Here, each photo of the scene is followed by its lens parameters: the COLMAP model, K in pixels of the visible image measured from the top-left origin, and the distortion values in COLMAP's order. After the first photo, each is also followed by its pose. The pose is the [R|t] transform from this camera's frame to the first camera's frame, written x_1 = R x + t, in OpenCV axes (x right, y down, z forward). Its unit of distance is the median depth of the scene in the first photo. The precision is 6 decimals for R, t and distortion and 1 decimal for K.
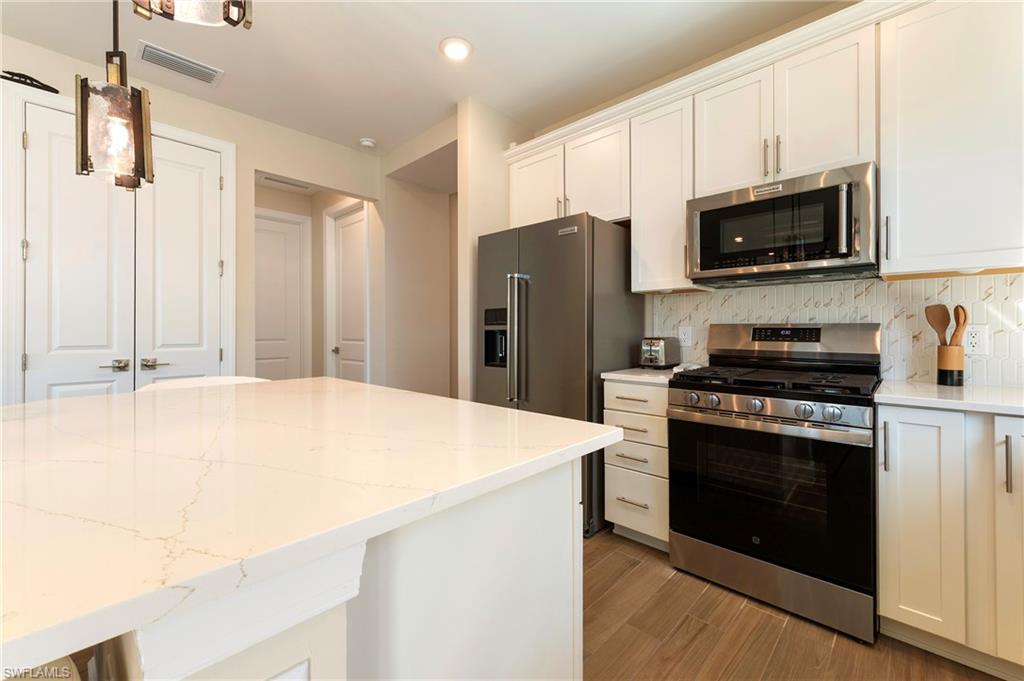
lens RADIAL K [[419.7, 0, 513.7], [0, 419.7, 330.5], [0, 0, 1]] dist [0.003716, -0.000188]
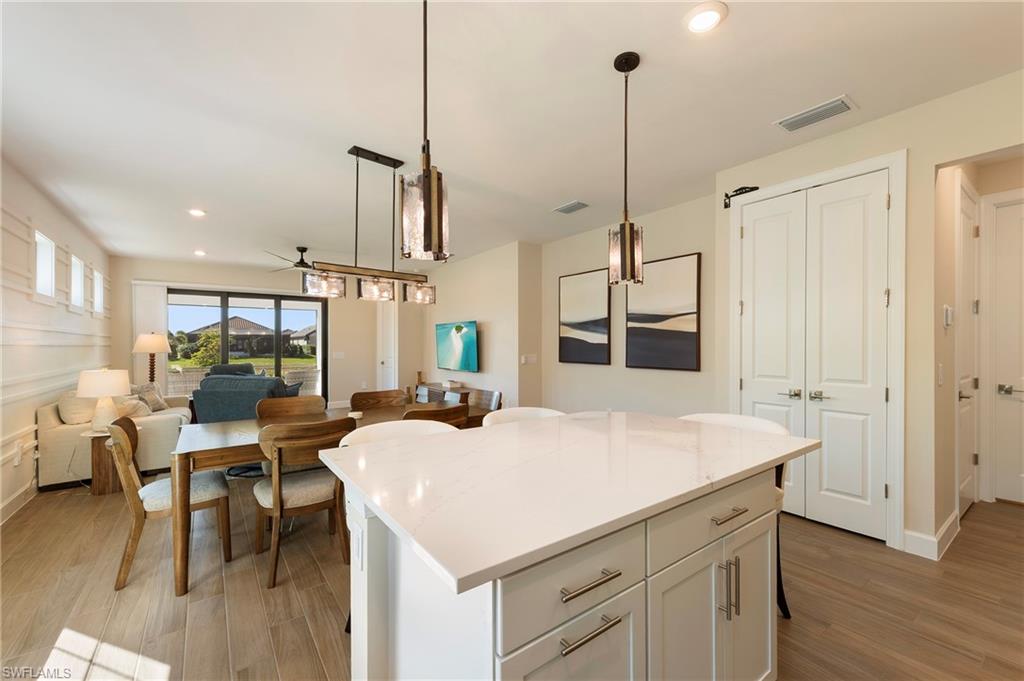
lens RADIAL K [[412.3, 0, 526.8], [0, 412.3, 343.2], [0, 0, 1]] dist [-0.000551, 0.000038]
pose [[-0.145333, 0.002479, -0.989380, 0.394661], [0.007658, 0.999970, 0.001380, -0.082077], [0.989353, -0.007376, -0.145348, 0.516671]]
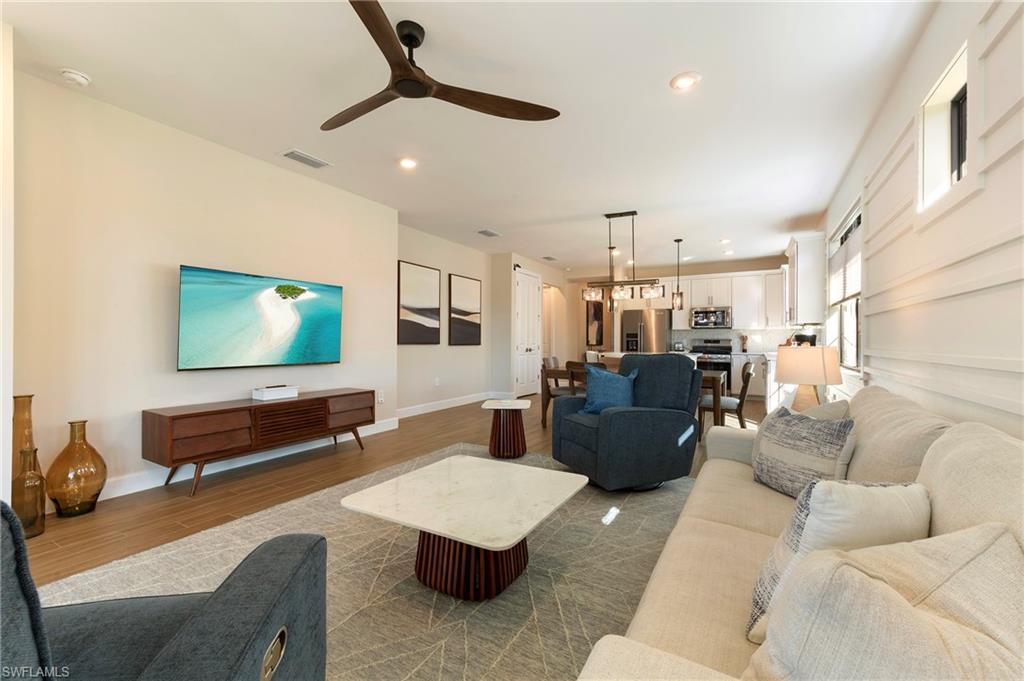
lens RADIAL K [[415.9, 0, 513.5], [0, 415.9, 339.6], [0, 0, 1]] dist [0.002522, -0.000016]
pose [[0.972172, 0.007985, 0.234132, -2.064437], [-0.007948, 0.999968, -0.001103, 0.008775], [-0.234133, -0.000789, 0.972204, -2.351413]]
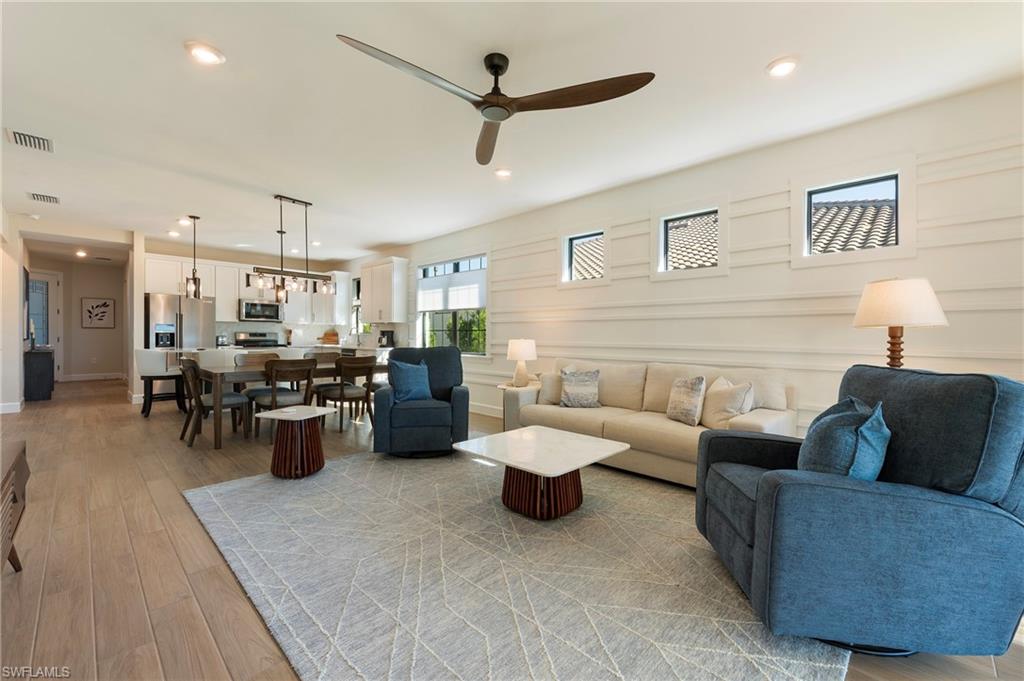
lens RADIAL K [[419.8, 0, 522.7], [0, 419.8, 338.5], [0, 0, 1]] dist [0.000076, -0.000535]
pose [[-0.005798, -0.000646, 0.999983, -3.174143], [-0.011416, 0.999935, 0.000580, 0.010373], [-0.999918, -0.011412, -0.005805, -1.405612]]
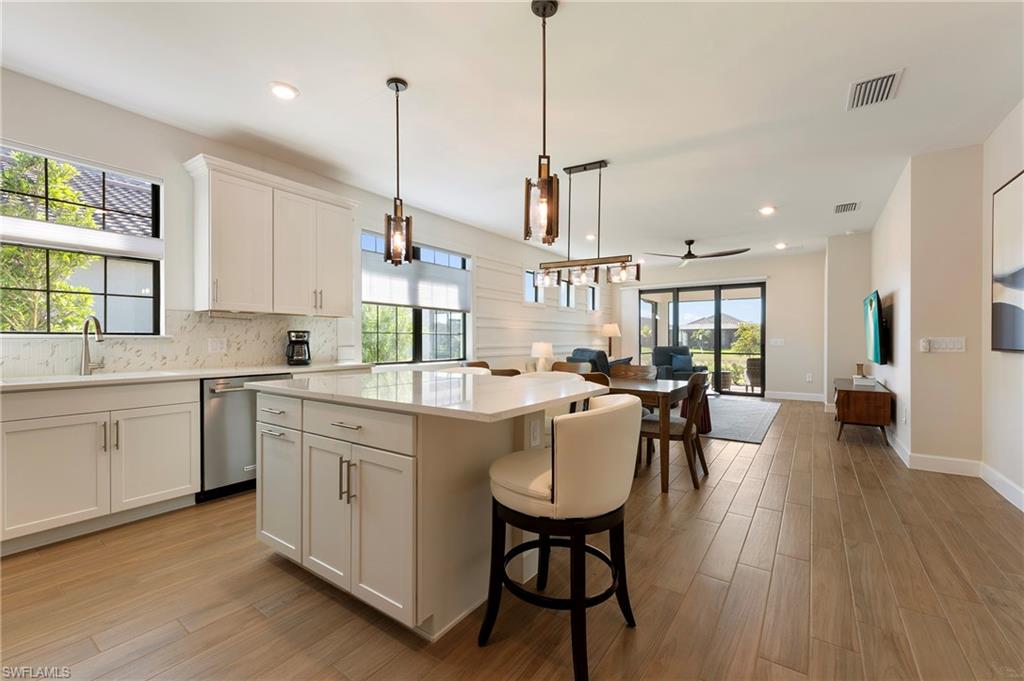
lens RADIAL K [[420.6, 0, 518.2], [0, 420.6, 345.1], [0, 0, 1]] dist [0.002483, -0.000023]
pose [[-0.987778, 0.004242, -0.155809, -0.368039], [0.002483, 0.999931, 0.011482, 0.001442], [0.155847, 0.010955, -0.987720, 1.497072]]
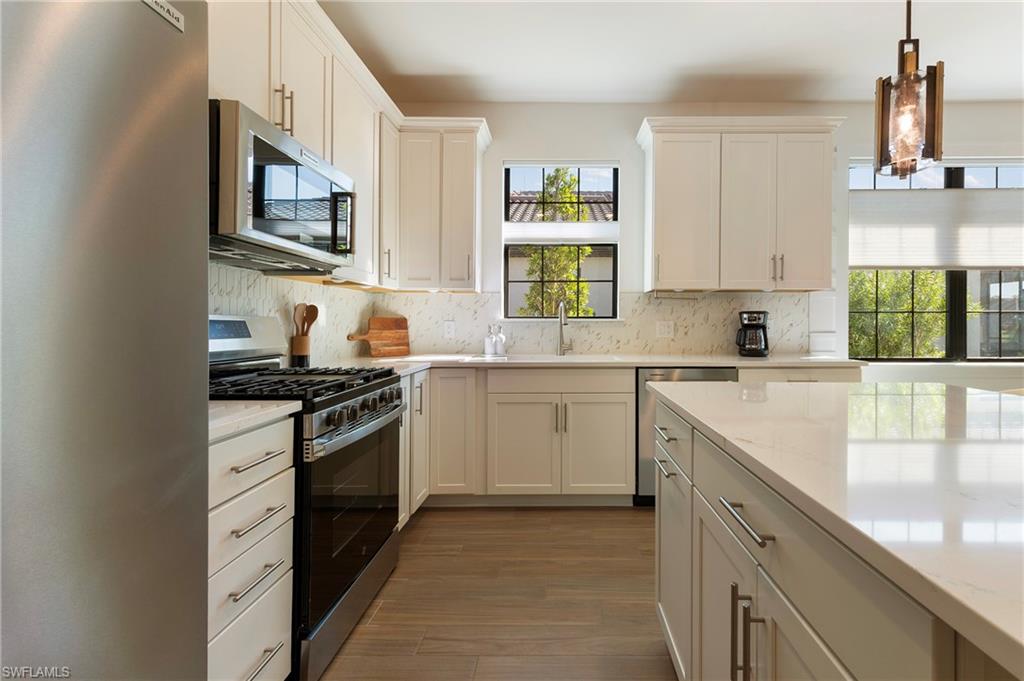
lens RADIAL K [[439.4, 0, 562.9], [0, 439.4, 323.2], [0, 0, 1]] dist [0.008584, -0.000016]
pose [[-0.692853, 0.002035, 0.721076, -0.332410], [0.001065, 0.999998, -0.001799, -0.000738], [-0.721078, -0.000478, -0.692854, 1.053539]]
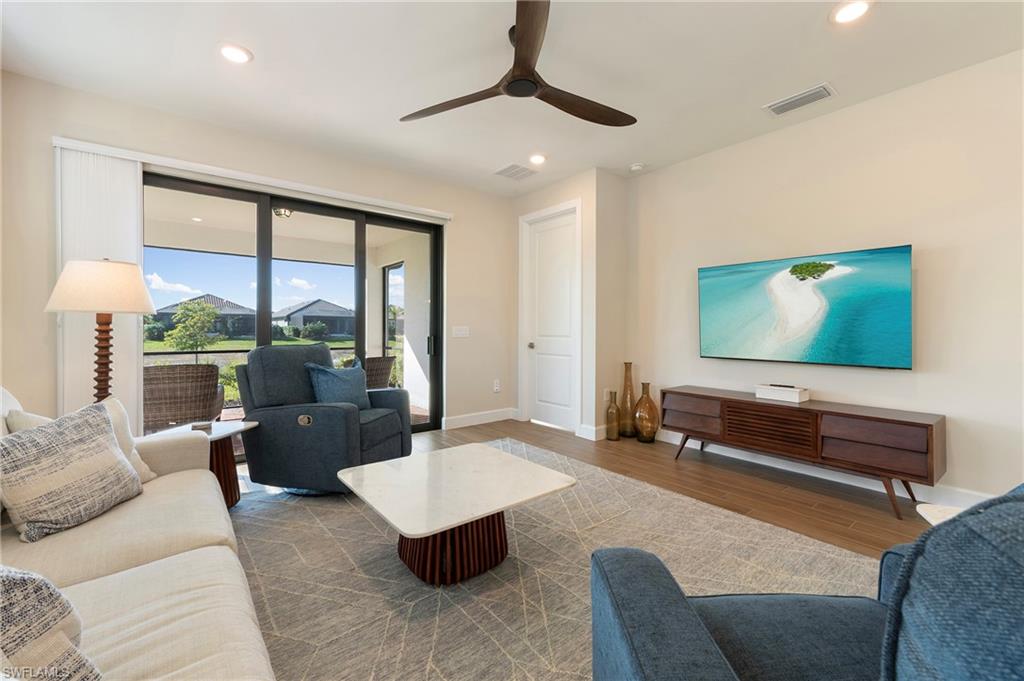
lens RADIAL K [[420.7, 0, 521.6], [0, 420.7, 328.7], [0, 0, 1]] dist [0.007766, 0.000029]
pose [[-0.114938, 0.004331, -0.993363, -1.050220], [-0.000784, 0.999990, 0.004451, 0.000723], [0.993372, 0.001290, -0.114933, -1.224989]]
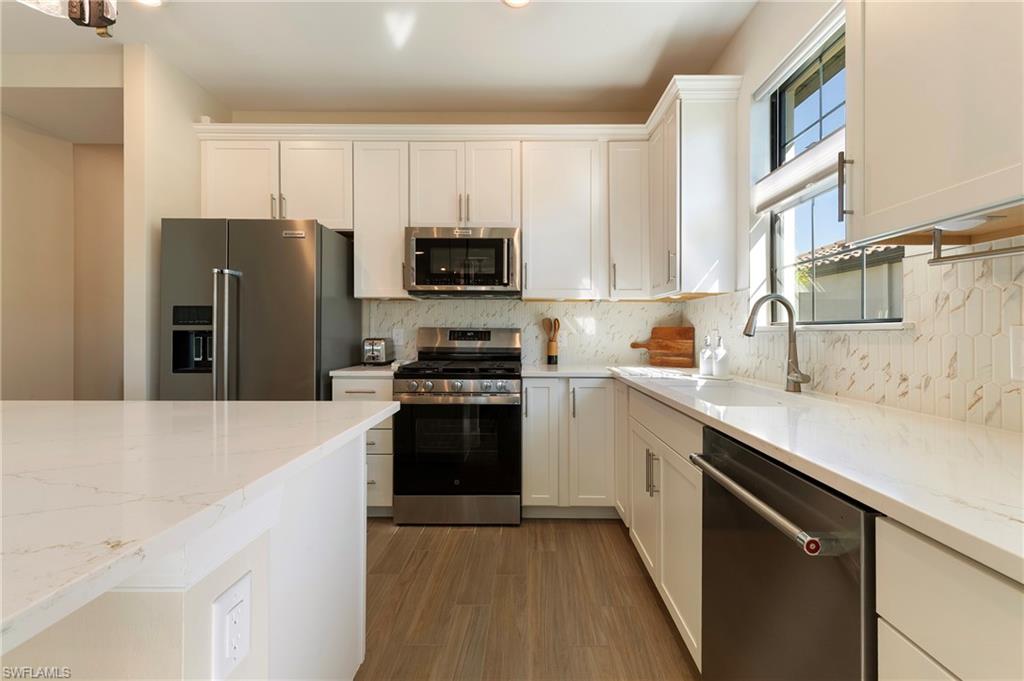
lens RADIAL K [[420.7, 0, 521.6], [0, 420.7, 328.7], [0, 0, 1]] dist [0.007766, 0.000029]
pose [[0.728097, 0.010251, 0.685397, -0.179320], [-0.005693, 0.999944, -0.008908, -0.001492], [-0.685450, 0.002584, 0.728115, -0.131849]]
